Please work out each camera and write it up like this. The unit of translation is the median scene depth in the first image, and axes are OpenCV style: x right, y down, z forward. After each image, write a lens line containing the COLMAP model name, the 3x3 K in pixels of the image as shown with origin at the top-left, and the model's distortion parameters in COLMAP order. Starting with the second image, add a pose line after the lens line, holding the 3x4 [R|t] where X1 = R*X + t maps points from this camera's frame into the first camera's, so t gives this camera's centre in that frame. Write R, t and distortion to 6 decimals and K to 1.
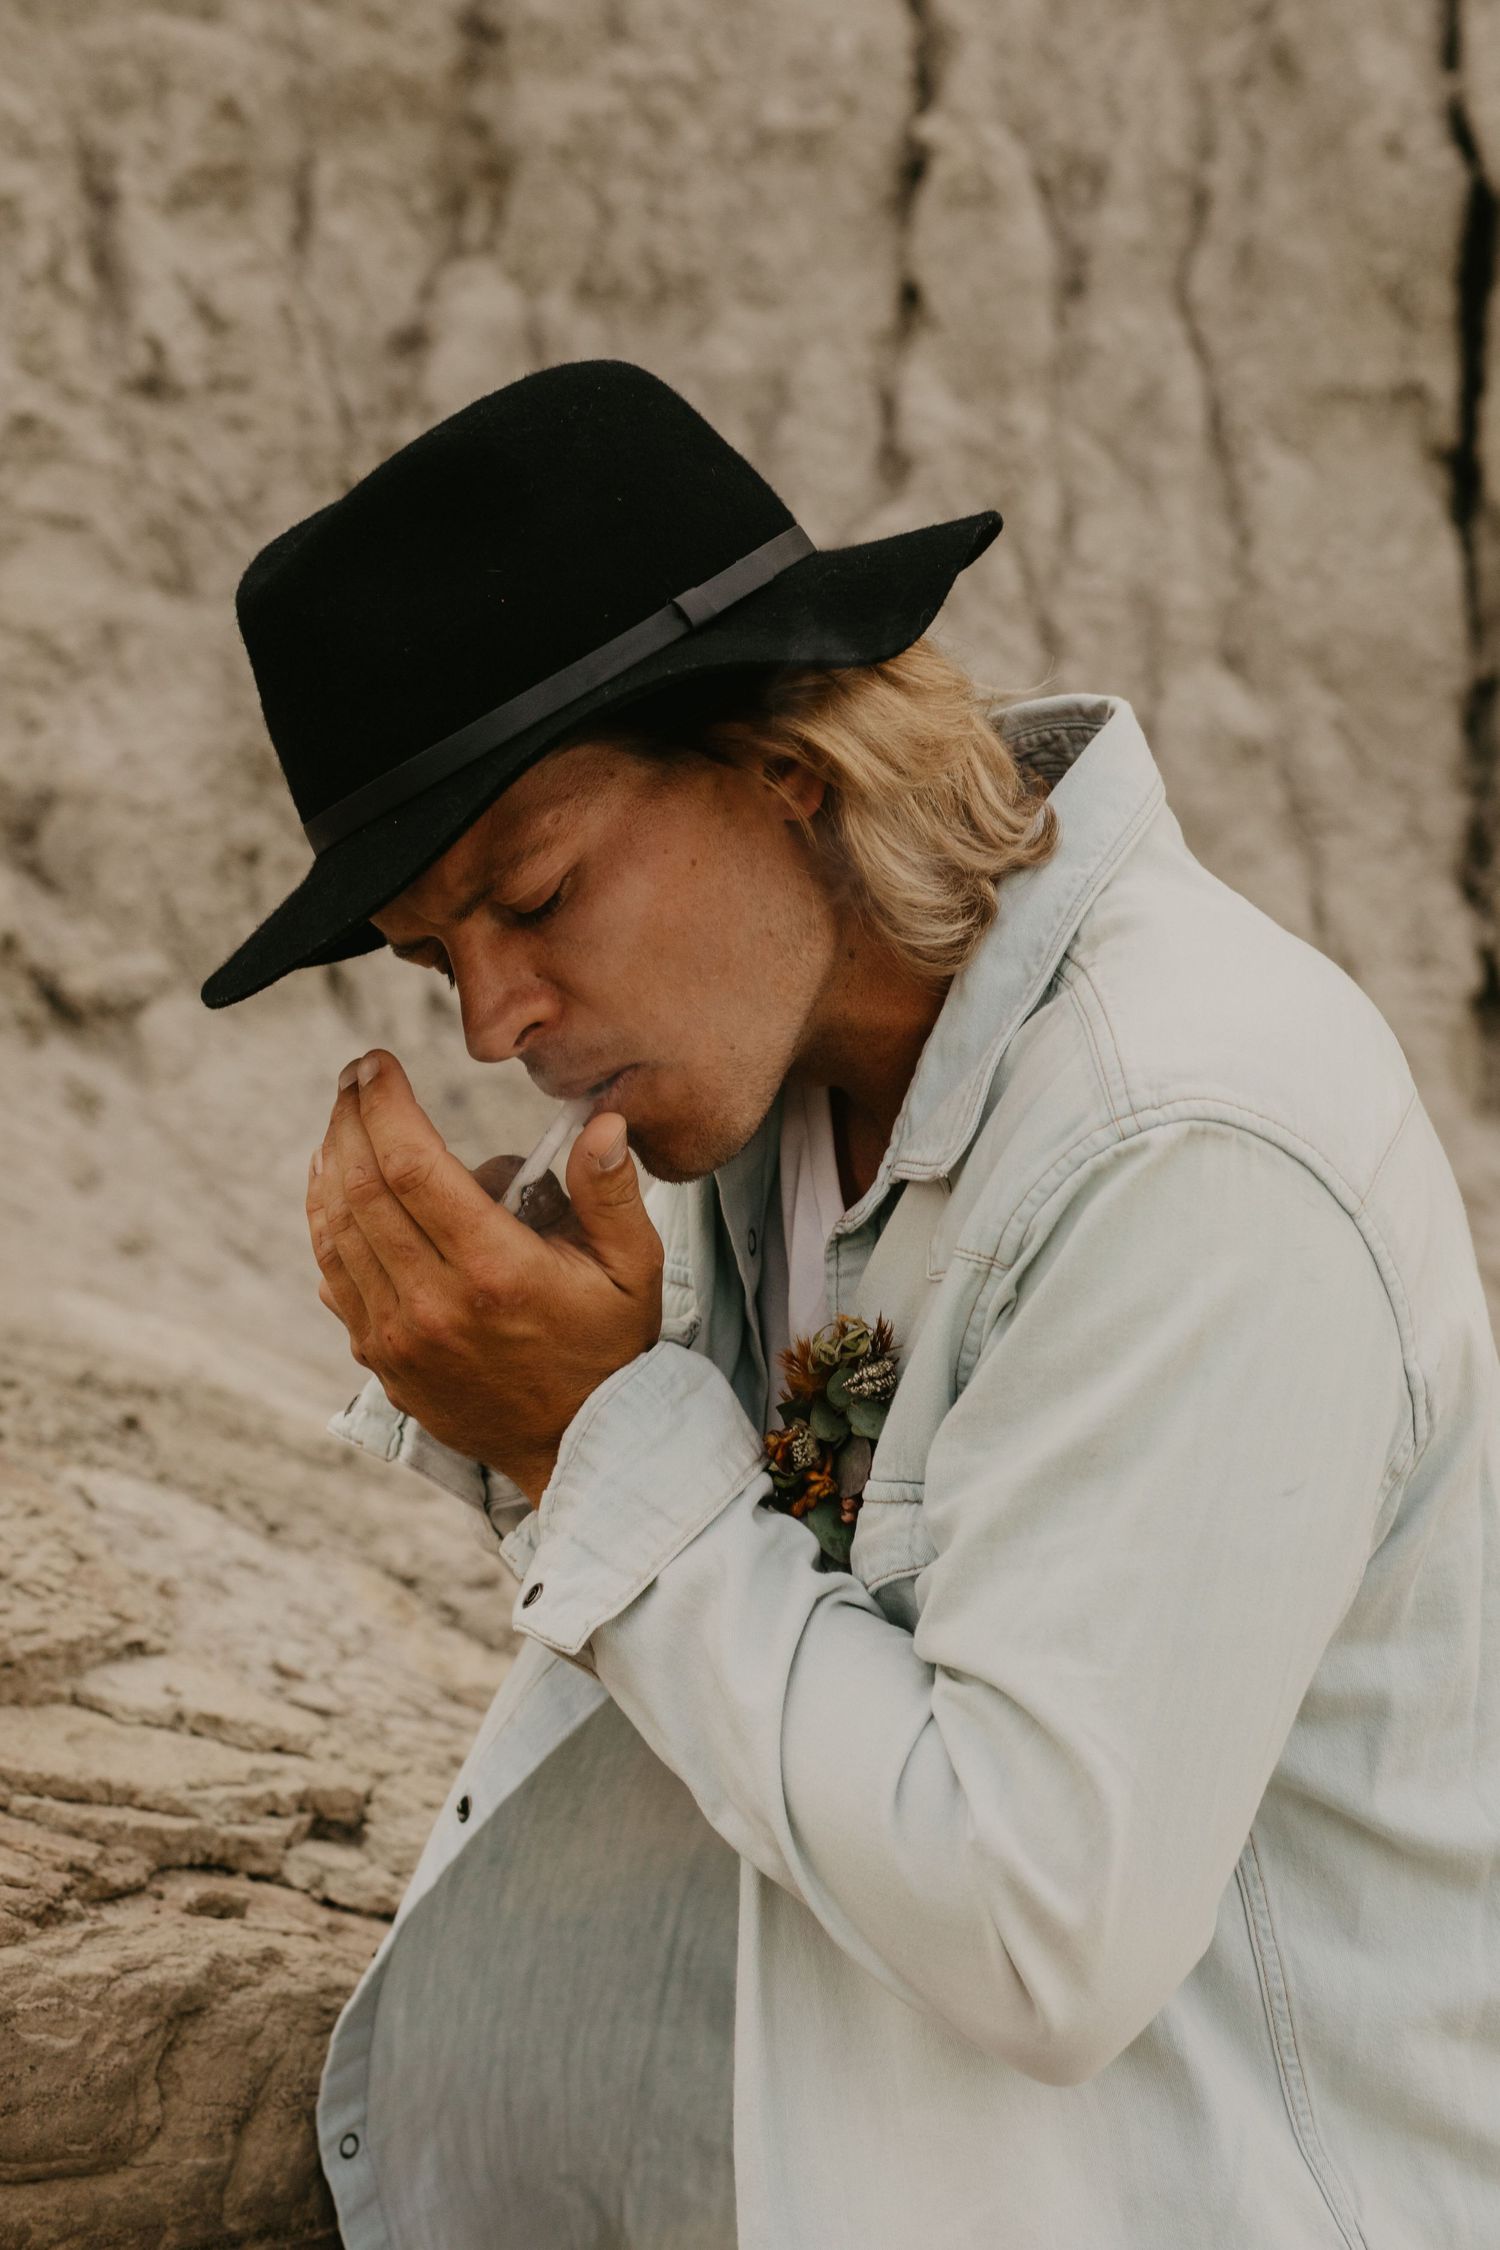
lens RADIAL K [[5987.2, 0, 750.6], [0, 5987.2, 1122.1], [0, 0, 1]] dist [-0.112843, -0.773877]
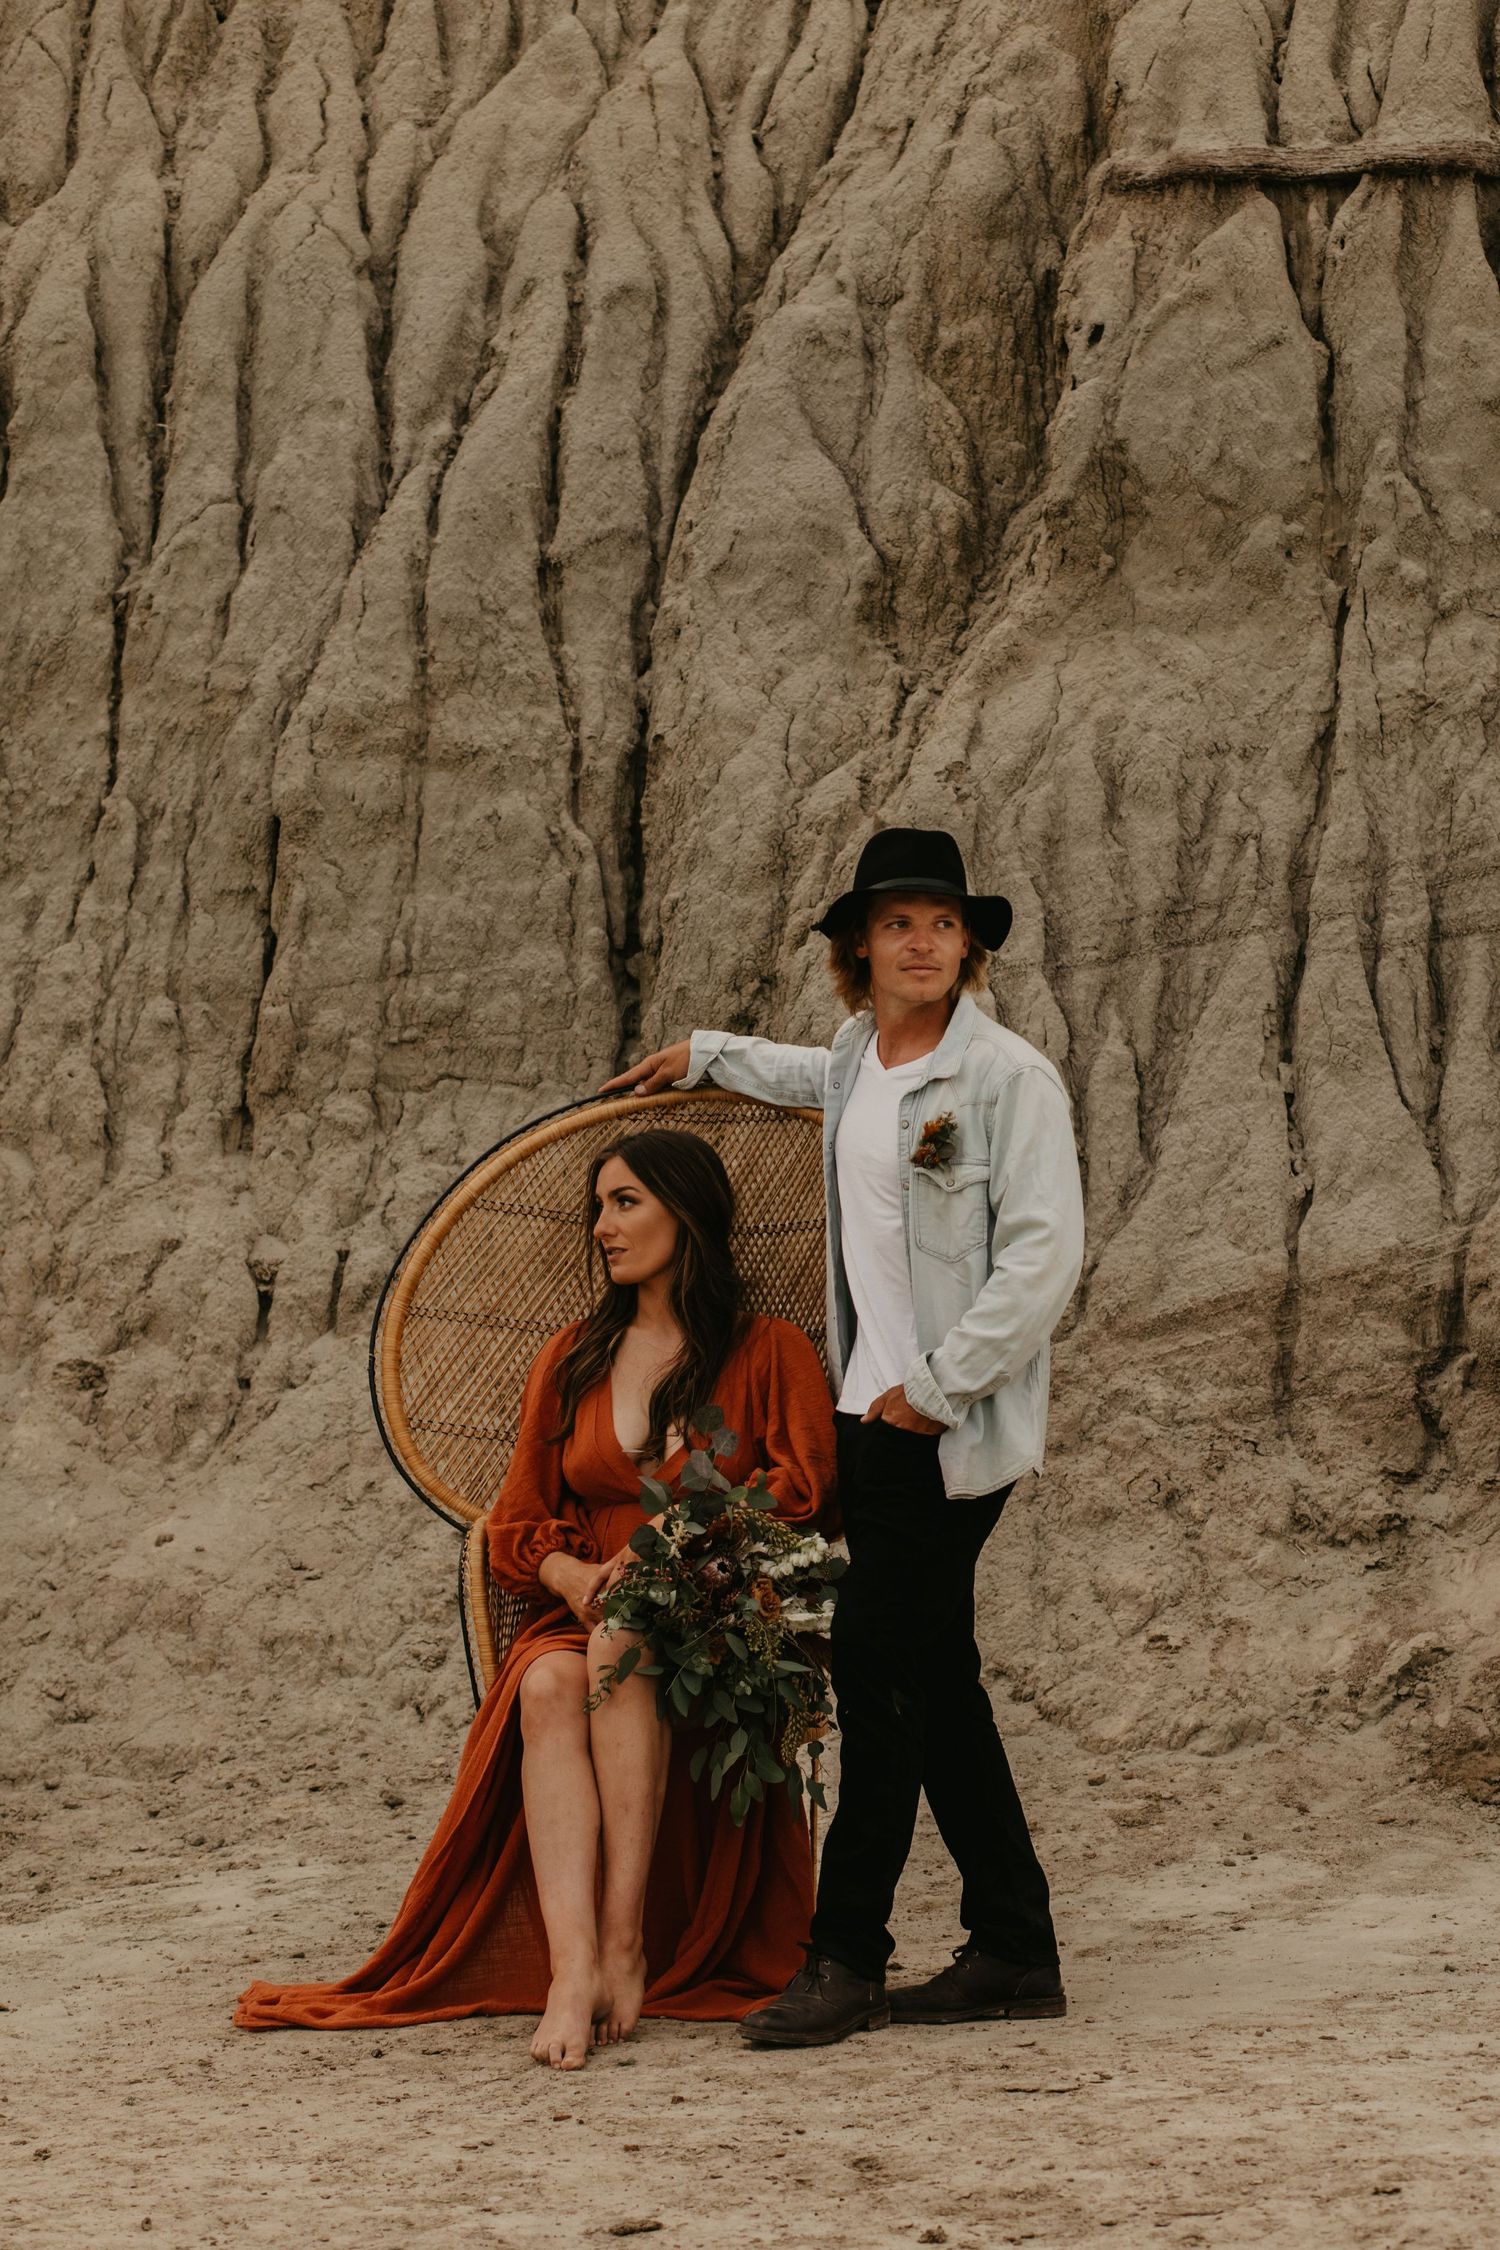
lens RADIAL K [[6212.8, 0, 754.4], [0, 6212.8, 1122.4], [0, 0, 1]] dist [-0.086258, -1.121649]
pose [[0.927811, -0.039597, -0.370943, 1.386573], [0.030489, 0.999073, -0.030387, 0.079160], [0.371803, 0.016884, 0.928158, -1.573093]]
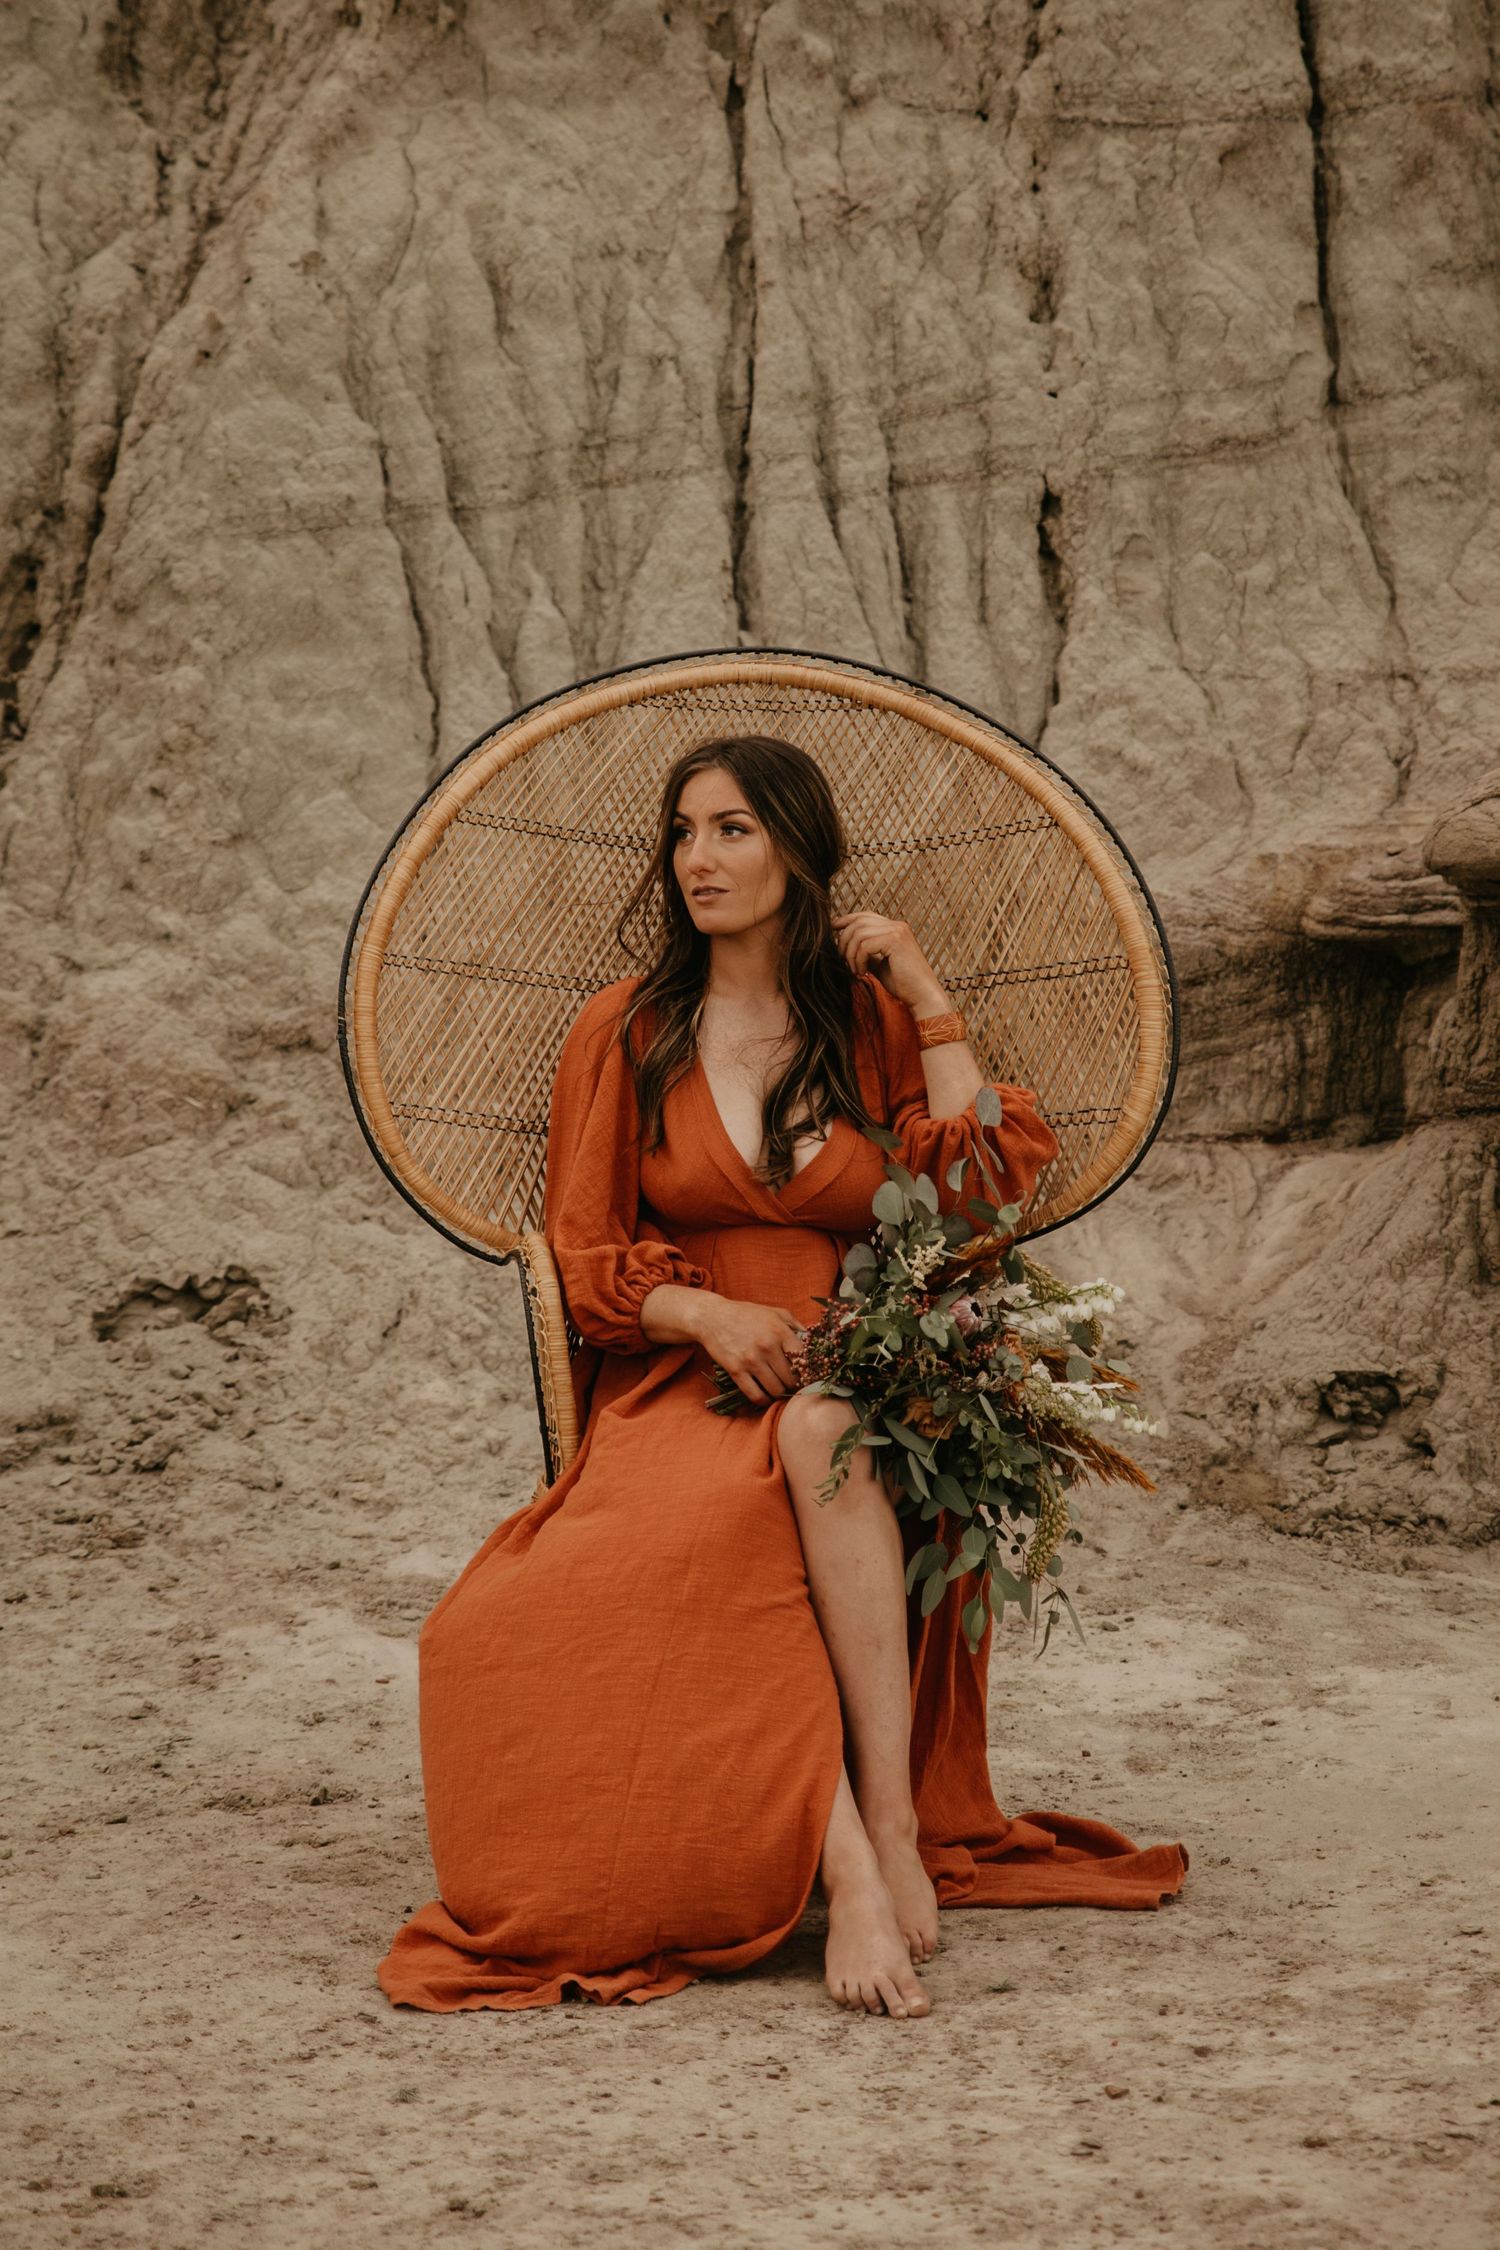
lens RADIAL K [[6101.4, 0, 747.1], [0, 6101.4, 910.7], [0, 0, 1]] dist [0.232889, 0.072483]
pose [[0.999410, -0.021869, 0.026485, 0.552331], [0.021267, 0.999514, 0.022808, 0.030020], [-0.026971, -0.022232, 0.999389, -1.213420]]
